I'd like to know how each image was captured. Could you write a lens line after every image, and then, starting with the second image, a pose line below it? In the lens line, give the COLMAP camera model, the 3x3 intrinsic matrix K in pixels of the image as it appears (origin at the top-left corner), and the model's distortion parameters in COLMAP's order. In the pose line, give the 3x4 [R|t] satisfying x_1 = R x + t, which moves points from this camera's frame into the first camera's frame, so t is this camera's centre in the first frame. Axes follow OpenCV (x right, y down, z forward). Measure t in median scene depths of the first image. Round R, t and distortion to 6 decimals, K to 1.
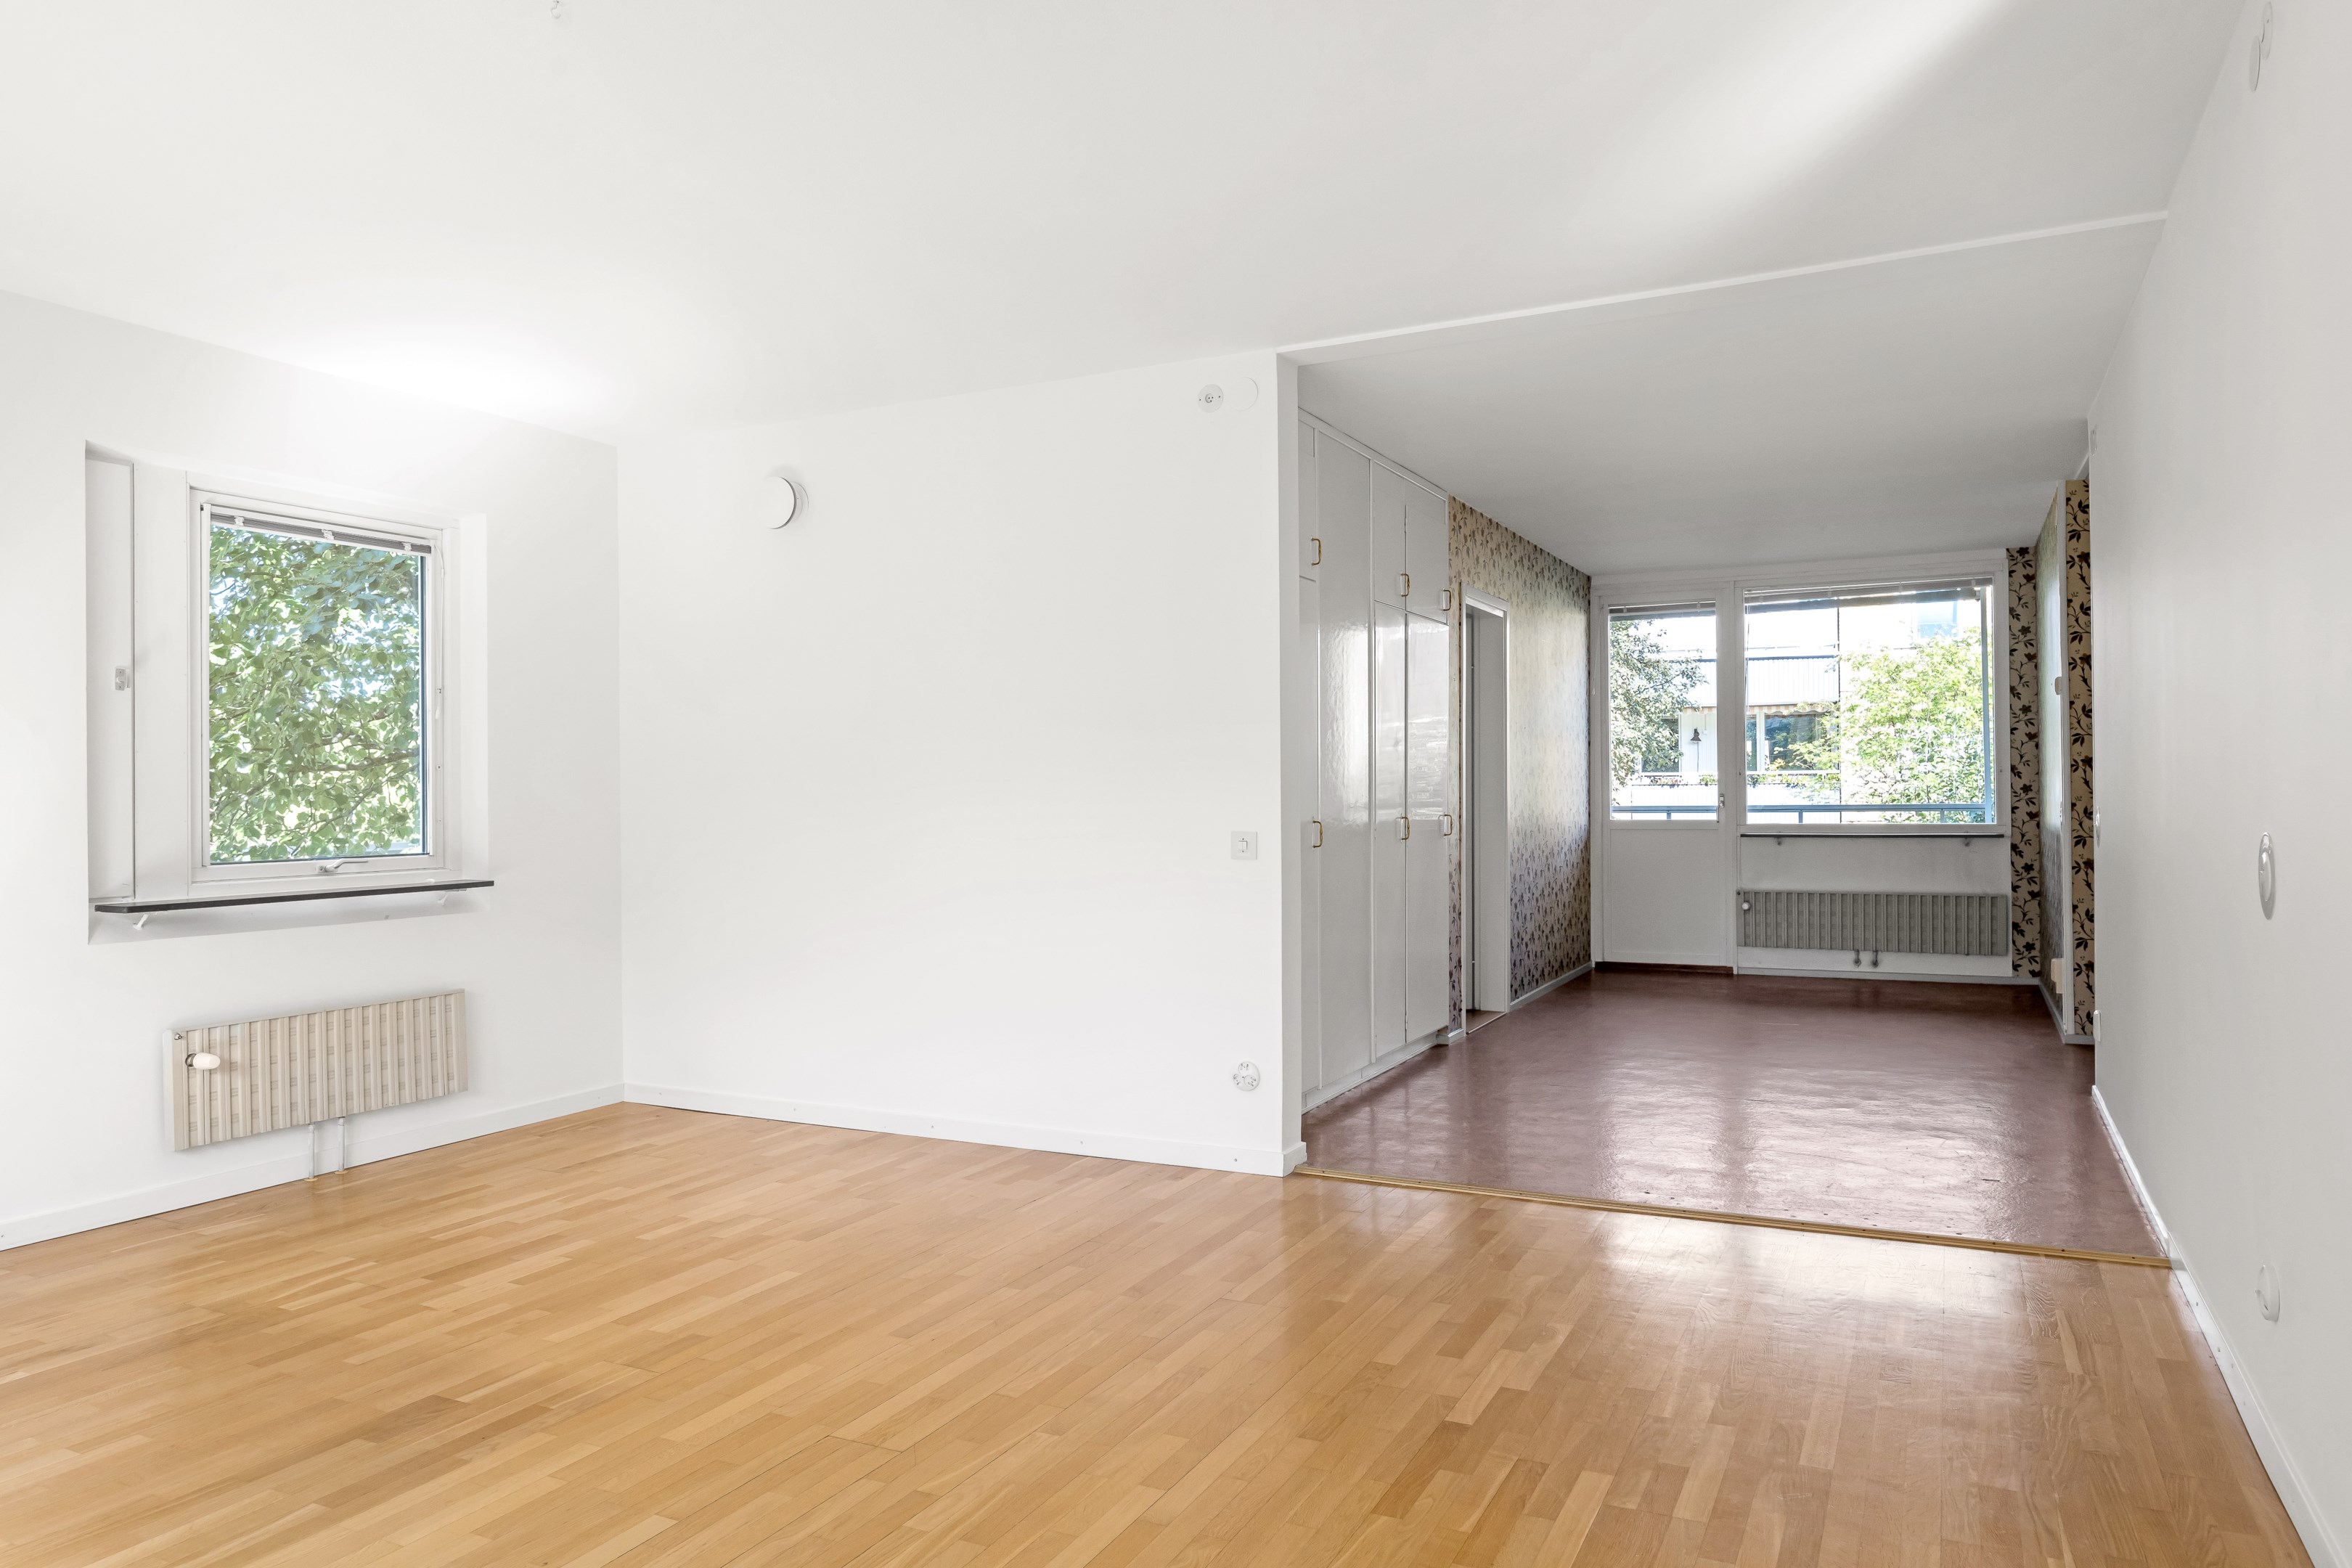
lens RADIAL K [[1556.4, 0, 1176.0], [0, 1556.4, 784.0], [0, 0, 1]] dist [0.000544, -0.000342]
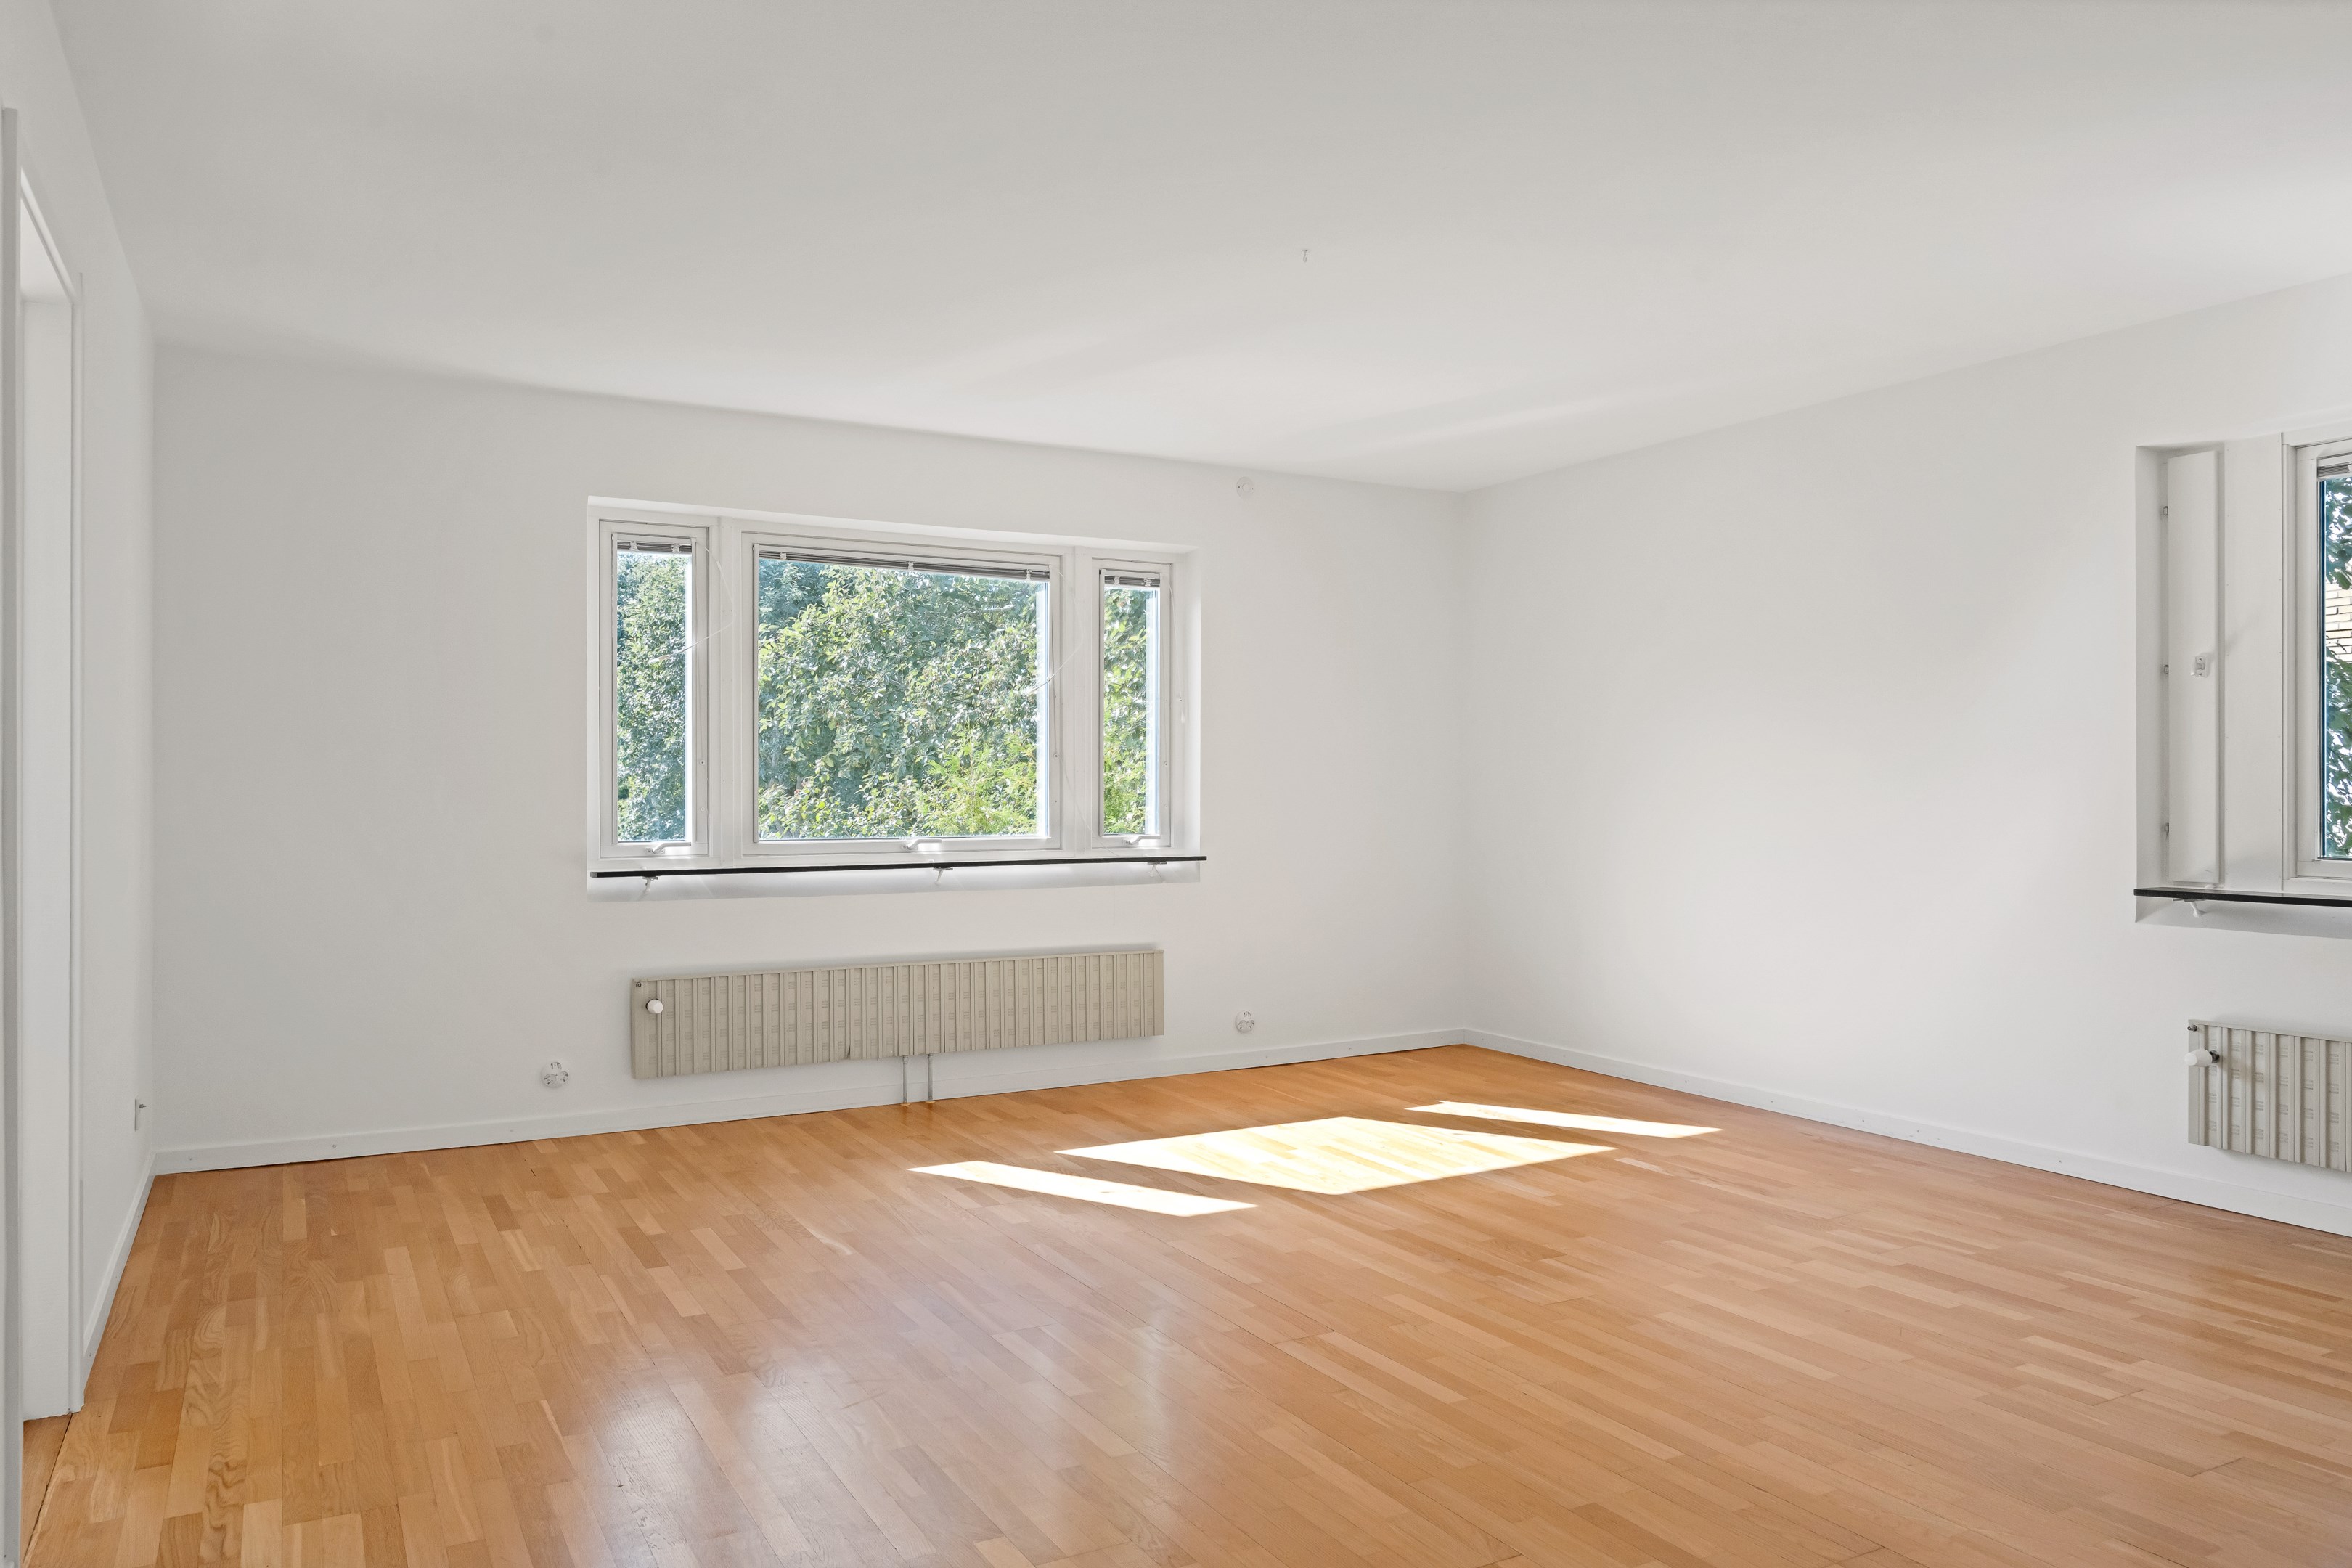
lens RADIAL K [[1614.0, 0, 1175.0], [0, 1614.0, 775.2], [0, 0, 1]] dist [-0.000359, 0.001609]
pose [[-0.562713, 0.006247, -0.826629, 0.660352], [0.009802, 0.999952, 0.000884, -0.004953], [0.826594, -0.007605, -0.562747, 1.227491]]
